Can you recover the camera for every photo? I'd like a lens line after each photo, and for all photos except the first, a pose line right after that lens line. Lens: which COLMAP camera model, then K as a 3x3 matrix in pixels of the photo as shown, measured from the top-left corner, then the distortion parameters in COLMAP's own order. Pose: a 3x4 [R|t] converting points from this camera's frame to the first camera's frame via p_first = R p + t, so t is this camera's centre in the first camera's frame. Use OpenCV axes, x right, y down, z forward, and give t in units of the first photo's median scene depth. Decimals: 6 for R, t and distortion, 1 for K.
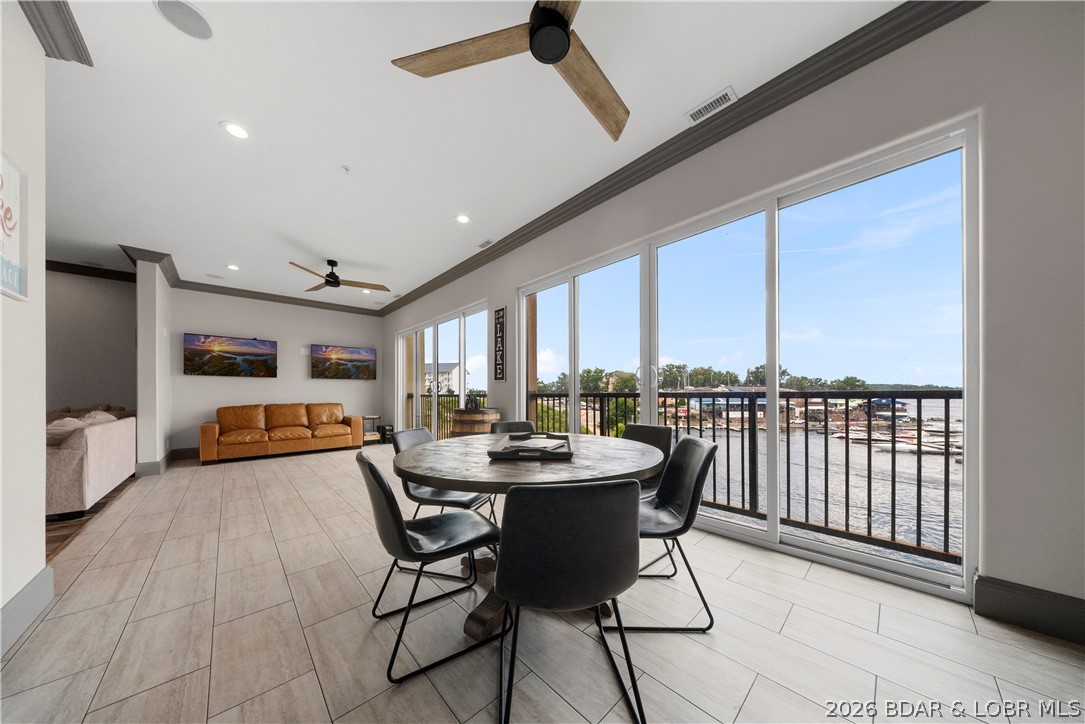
lens RADIAL K [[330.9, 0, 539.7], [0, 330.9, 395.2], [0, 0, 1]] dist [-0.000865, -0.000070]
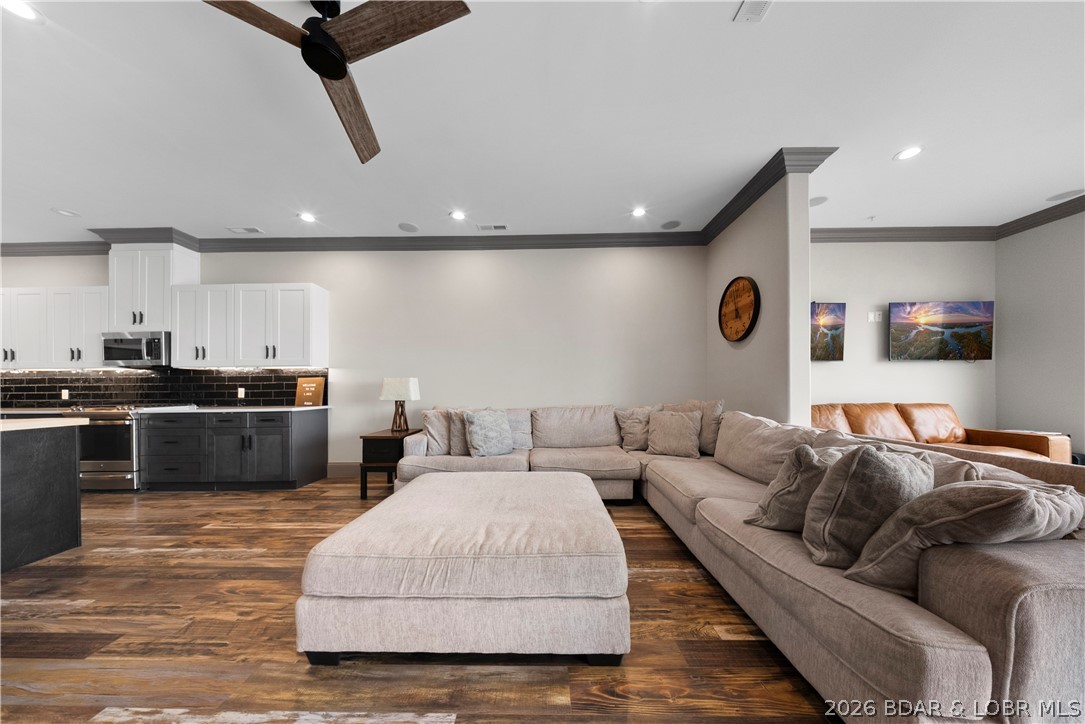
lens RADIAL K [[338.4, 0, 536.1], [0, 338.4, 389.6], [0, 0, 1]] dist [-0.003815, -0.000209]
pose [[0.724519, -0.002414, -0.689250, -0.887586], [0.001365, 0.999997, -0.002068, 0.000319], [0.689253, 0.000558, 0.724520, 0.163478]]
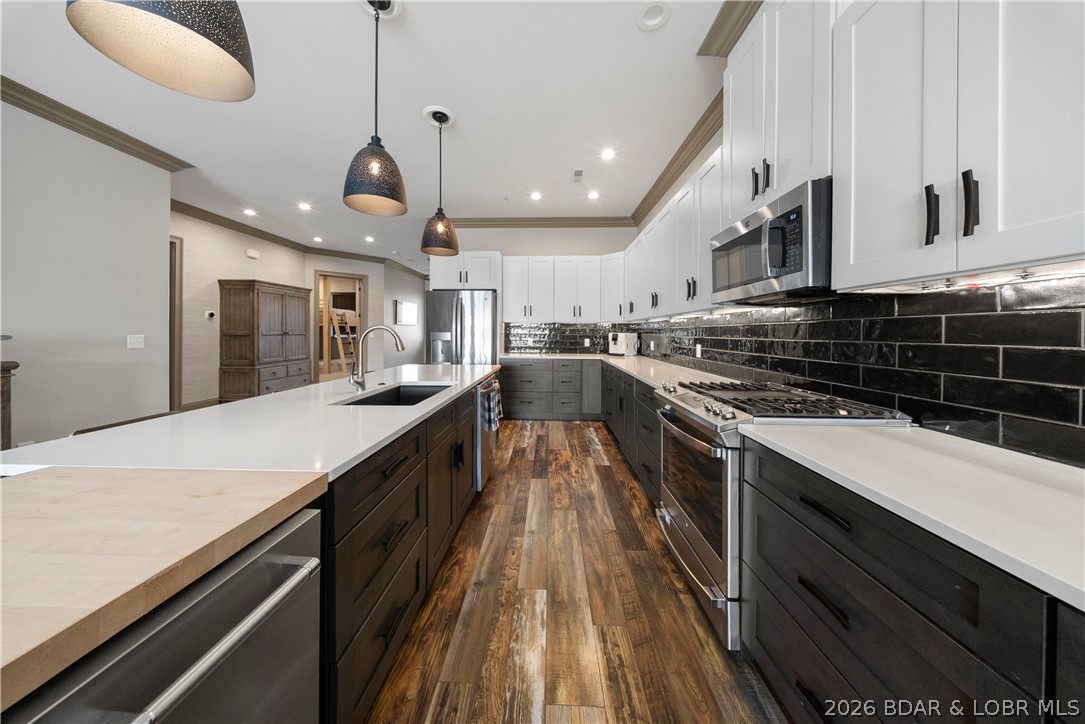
lens RADIAL K [[331.7, 0, 535.9], [0, 331.7, 330.1], [0, 0, 1]] dist [0.010295, -0.000024]
pose [[-0.710326, -0.005521, -0.703851, -1.642480], [-0.006155, 0.999980, -0.001632, -0.022327], [0.703846, 0.003174, -0.710346, 0.166833]]
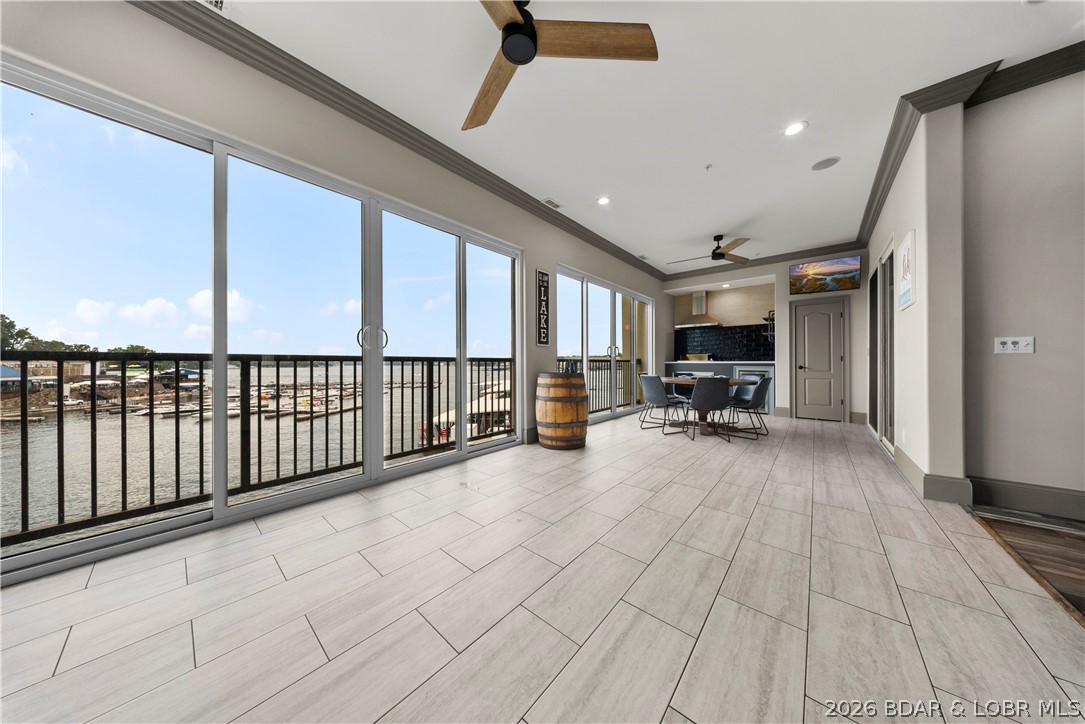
lens RADIAL K [[319.8, 0, 538.2], [0, 319.8, 364.4], [0, 0, 1]] dist [-0.000665, -0.000264]
pose [[-0.101438, 0.001089, 0.994841, -0.845674], [0.004900, 0.999988, -0.000595, 0.012337], [-0.994830, 0.004815, -0.101443, 0.879407]]
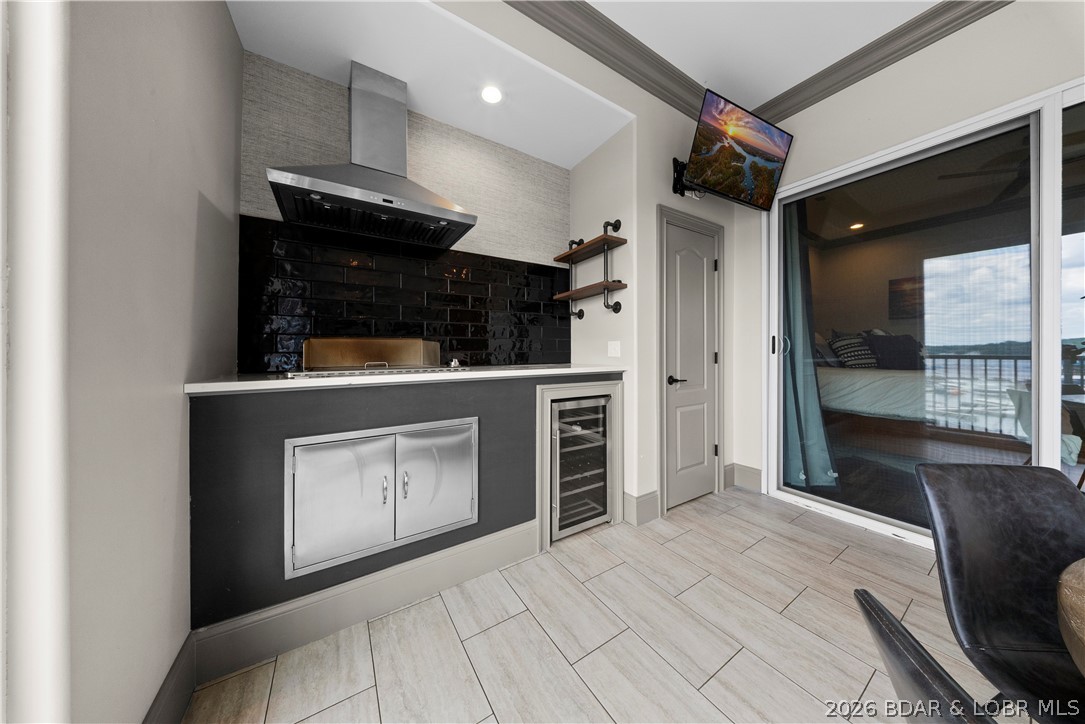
lens RADIAL K [[325.1, 0, 539.3], [0, 325.1, 351.3], [0, 0, 1]] dist [-0.001353, -0.000109]
pose [[-0.981637, 0.011561, 0.190409, 0.196743], [0.012233, 0.999922, 0.002355, -0.015354], [-0.190367, 0.004641, -0.981702, 0.362447]]
